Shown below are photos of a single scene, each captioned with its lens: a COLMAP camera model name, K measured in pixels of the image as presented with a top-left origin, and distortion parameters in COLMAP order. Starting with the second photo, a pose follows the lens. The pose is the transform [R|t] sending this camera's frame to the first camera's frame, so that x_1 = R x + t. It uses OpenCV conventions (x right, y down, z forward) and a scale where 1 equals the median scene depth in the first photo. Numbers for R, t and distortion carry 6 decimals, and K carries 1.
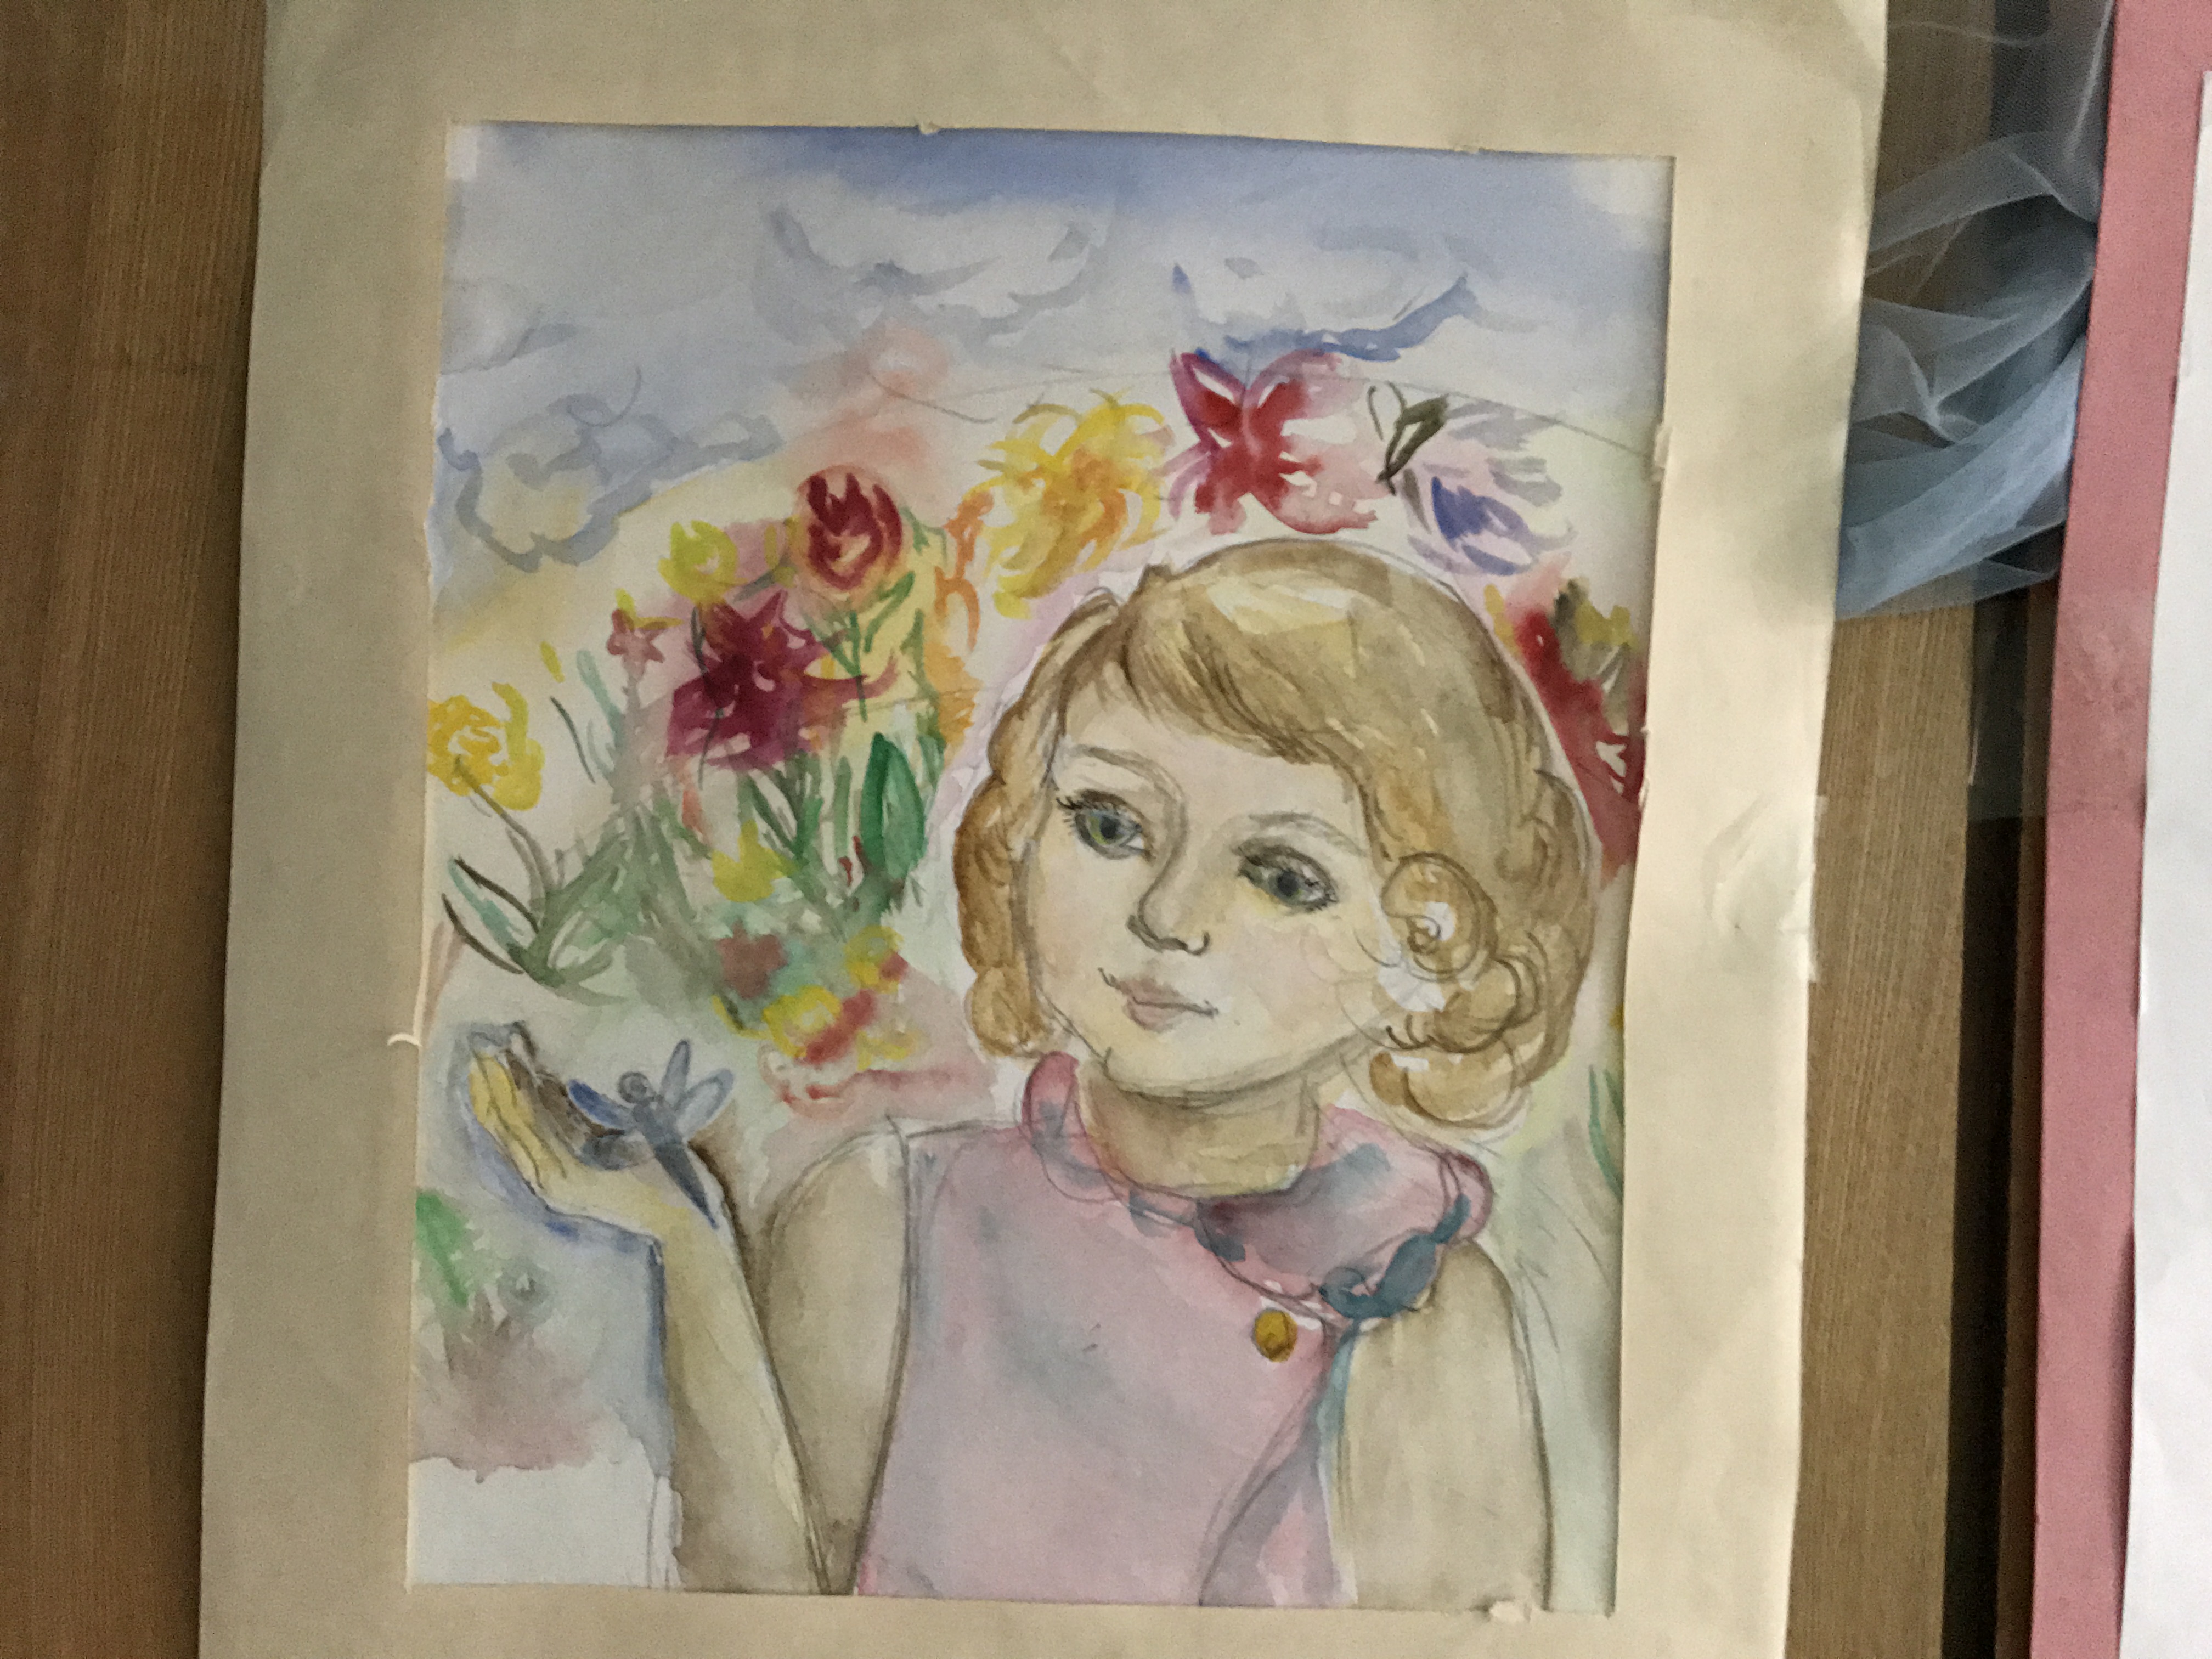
lens RADIAL K [[1742.9, 0, 1102.9], [0, 1742.9, 822.1], [0, 0, 1]] dist [-0.025152, -0.025561]
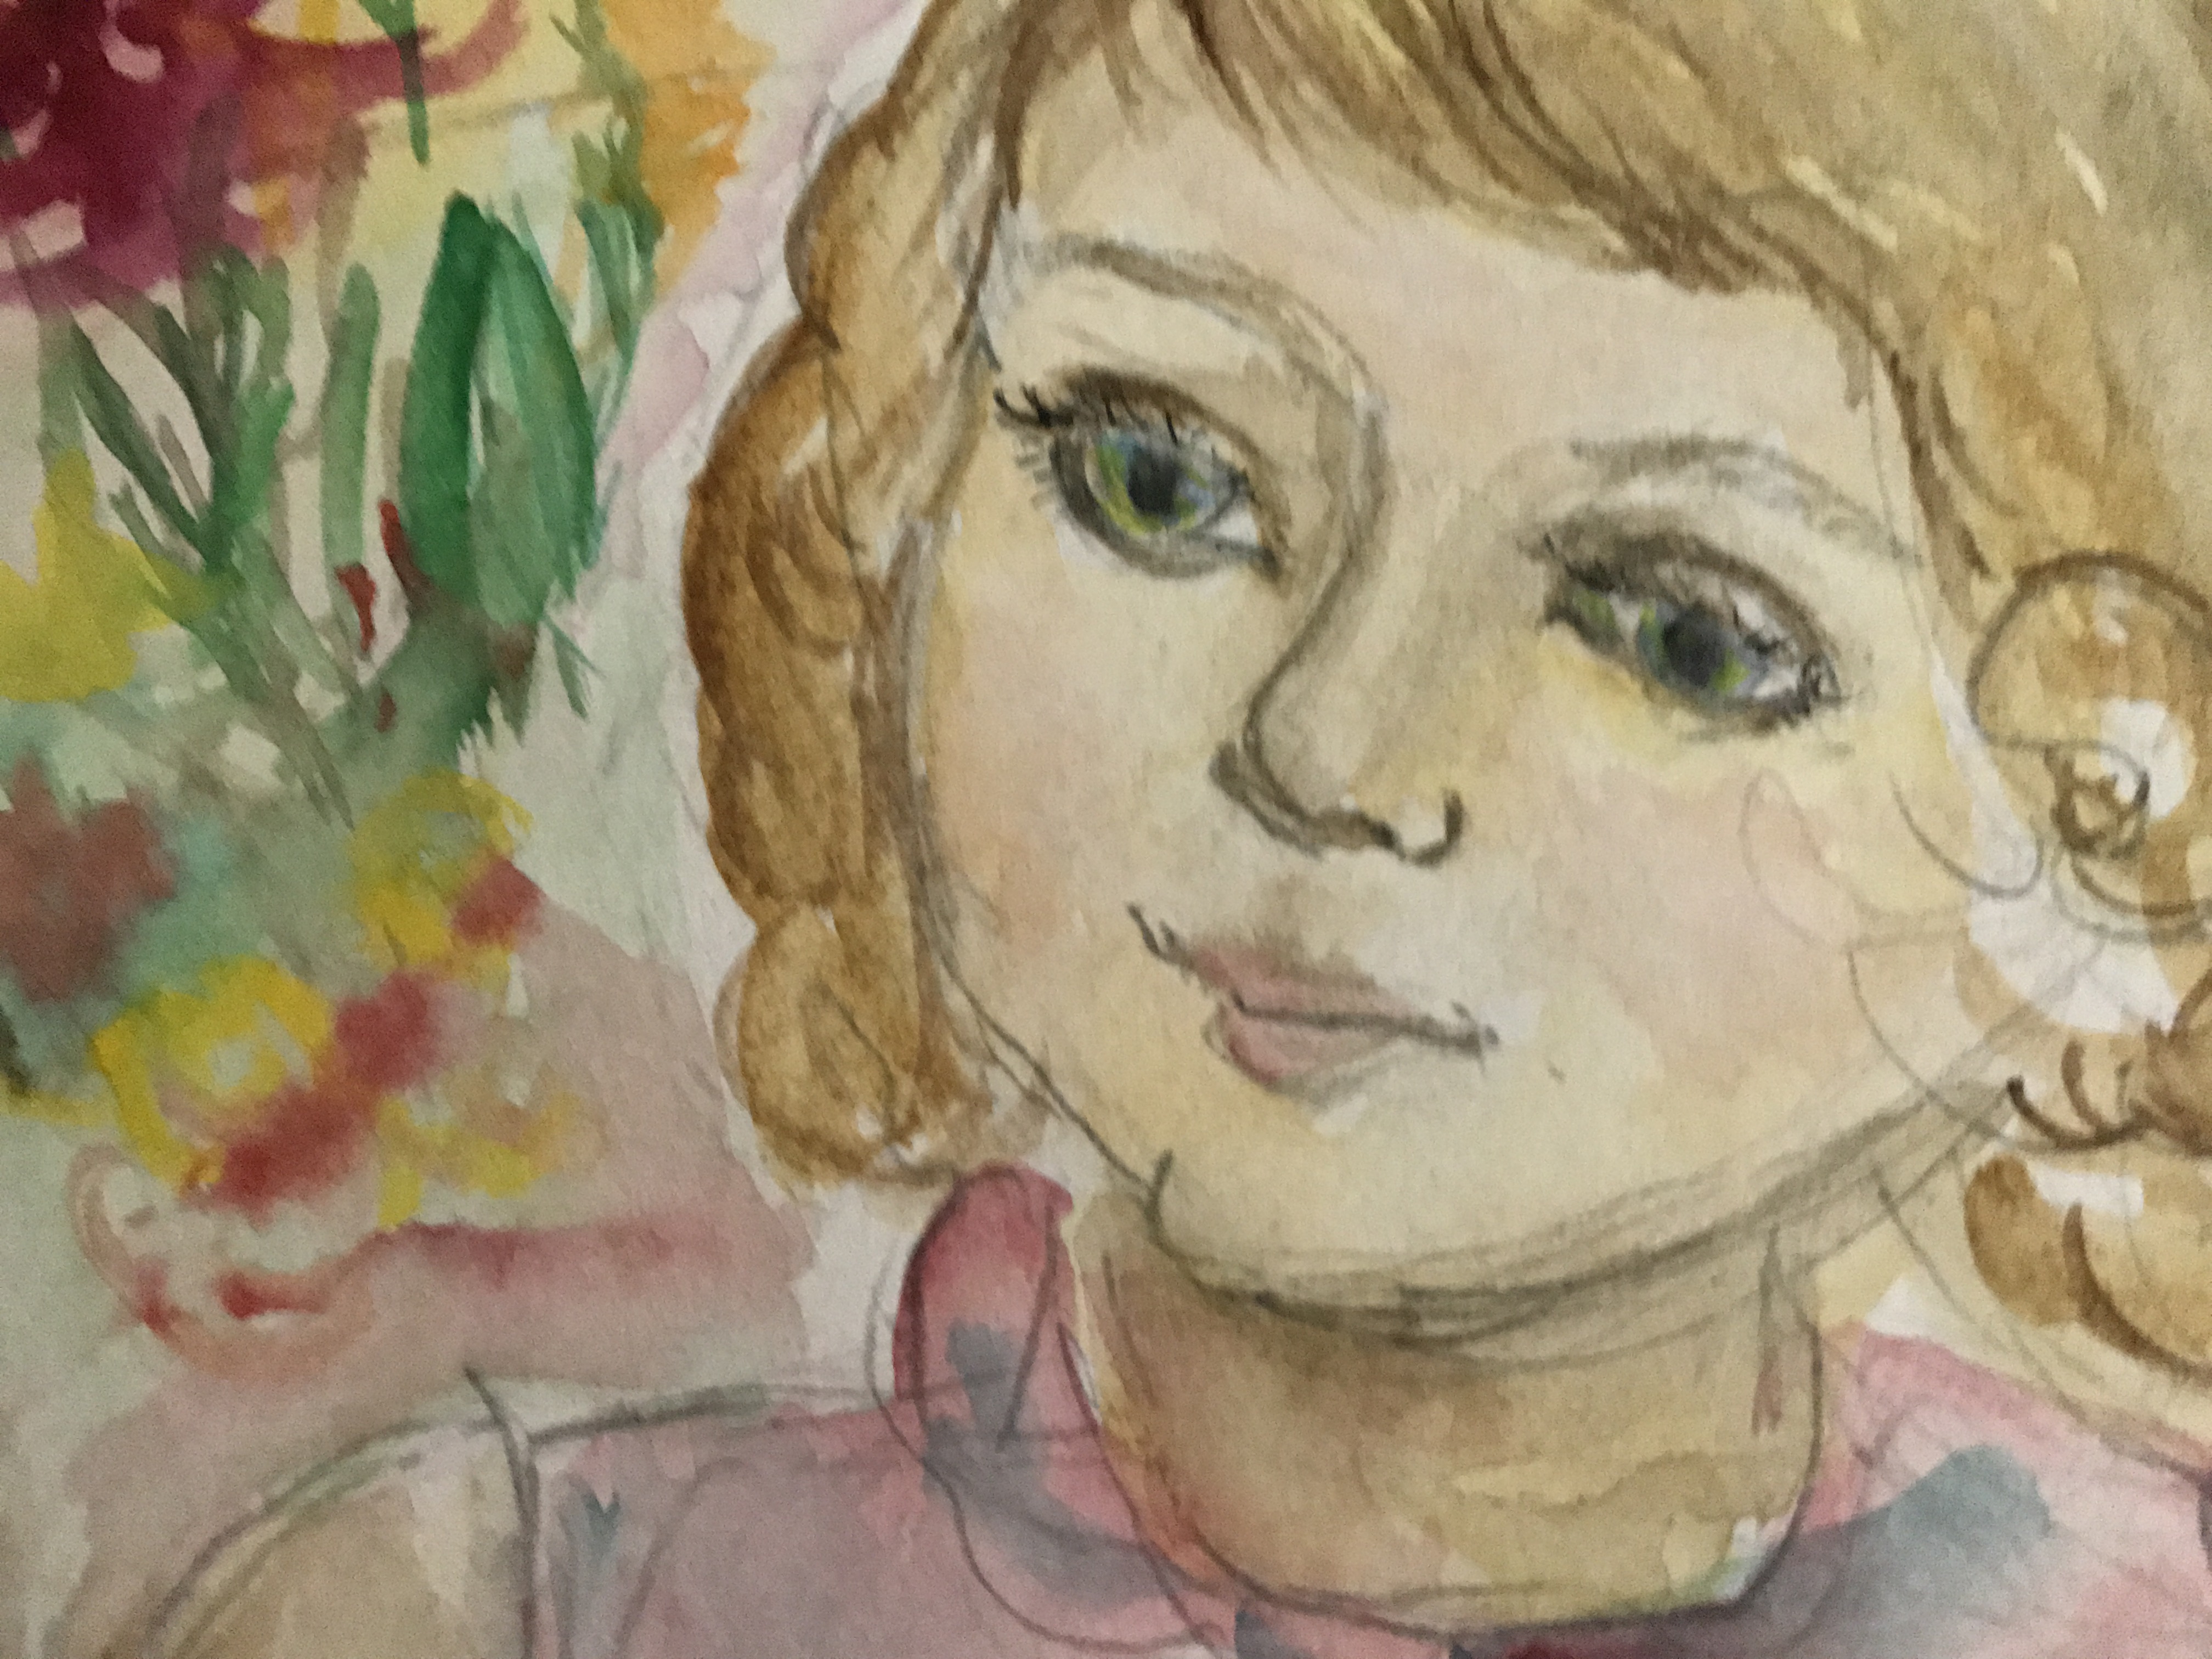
lens RADIAL K [[1742.9, 0, 1099.6], [0, 1742.9, 833.5], [0, 0, 1]] dist [-0.025152, -0.025561]
pose [[0.999573, -0.014755, -0.025210, 0.000569], [0.011476, 0.992019, -0.125562, 0.111946], [0.026862, 0.125219, 0.991765, 0.675974]]
